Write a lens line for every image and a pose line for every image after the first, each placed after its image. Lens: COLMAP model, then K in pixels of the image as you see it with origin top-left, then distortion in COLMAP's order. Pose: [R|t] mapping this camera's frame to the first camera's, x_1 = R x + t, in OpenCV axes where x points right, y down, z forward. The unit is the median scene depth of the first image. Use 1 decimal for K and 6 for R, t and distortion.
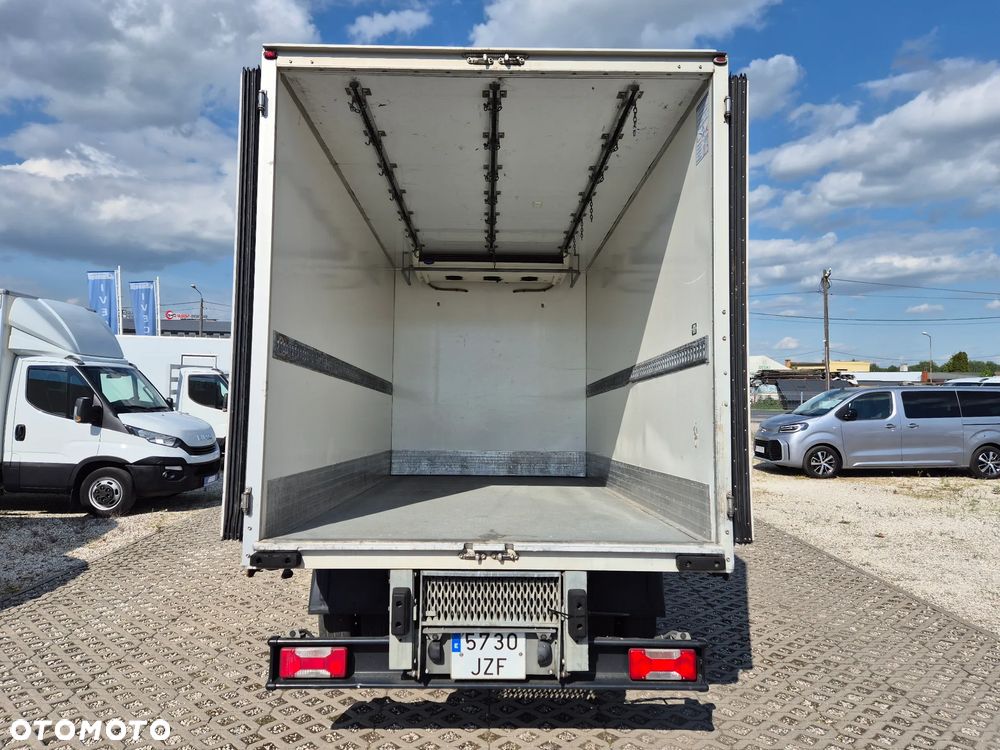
lens RADIAL K [[695.7, 0, 505.9], [0, 695.7, 376.9], [0, 0, 1]] dist [0.036712, -0.012139]
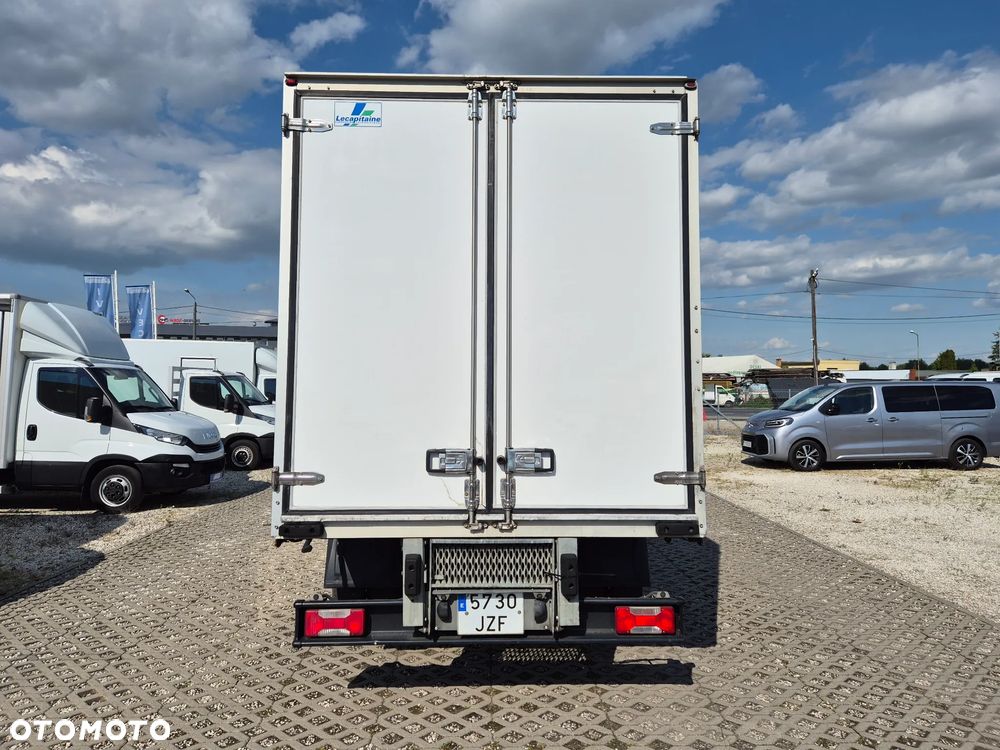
lens RADIAL K [[695.7, 0, 508.9], [0, 695.7, 375.2], [0, 0, 1]] dist [0.036712, -0.012139]
pose [[0.999852, -0.009478, 0.014332, -0.006222], [0.009556, 0.999940, -0.005373, 0.015387], [-0.014280, 0.005509, 0.999883, -0.095860]]
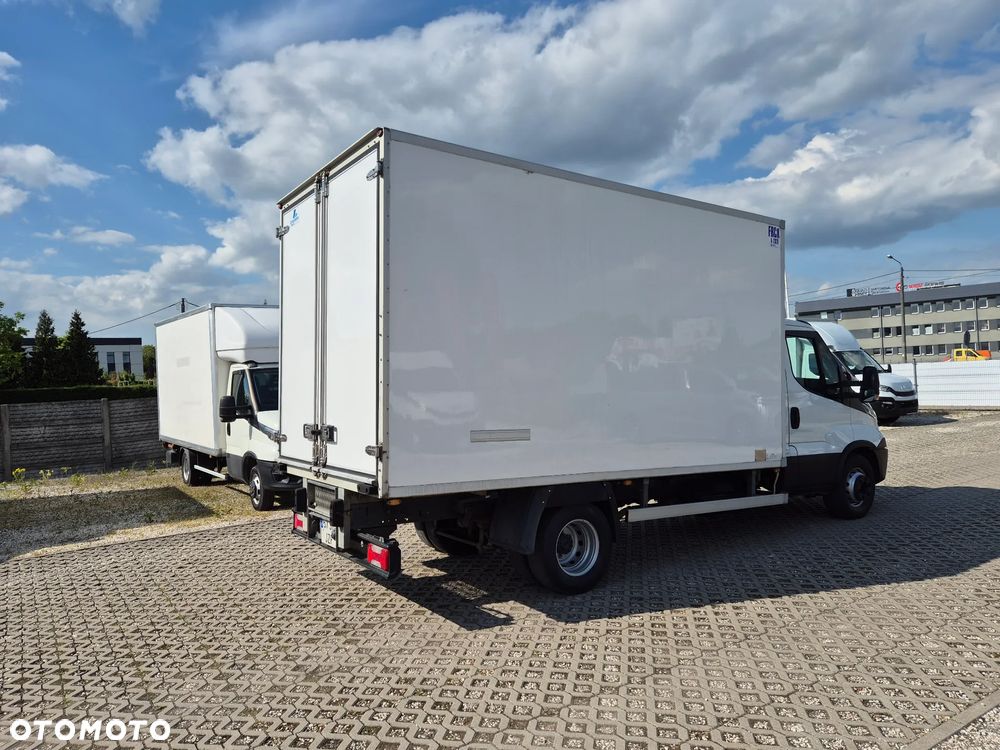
lens RADIAL K [[695.7, 0, 496.8], [0, 695.7, 374.3], [0, 0, 1]] dist [0.036712, -0.012139]
pose [[0.559797, -0.037899, -0.827763, 1.226692], [0.061440, 0.998102, -0.004148, 0.035317], [0.826349, -0.048536, 0.561063, 0.308690]]
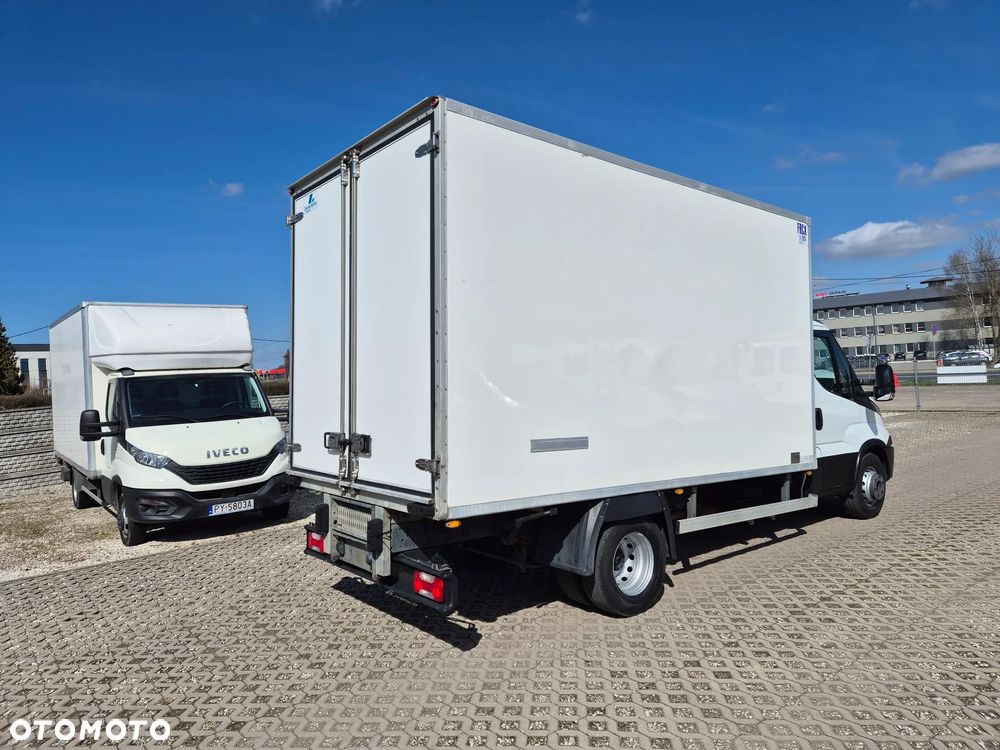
lens RADIAL K [[658.7, 0, 506.4], [0, 658.7, 364.4], [0, 0, 1]] dist [0.010131, -0.006191]
pose [[0.636550, -0.051121, -0.769539, 0.976900], [0.064936, 0.997810, -0.012571, 0.019714], [0.768497, -0.041969, 0.638476, 0.271042]]
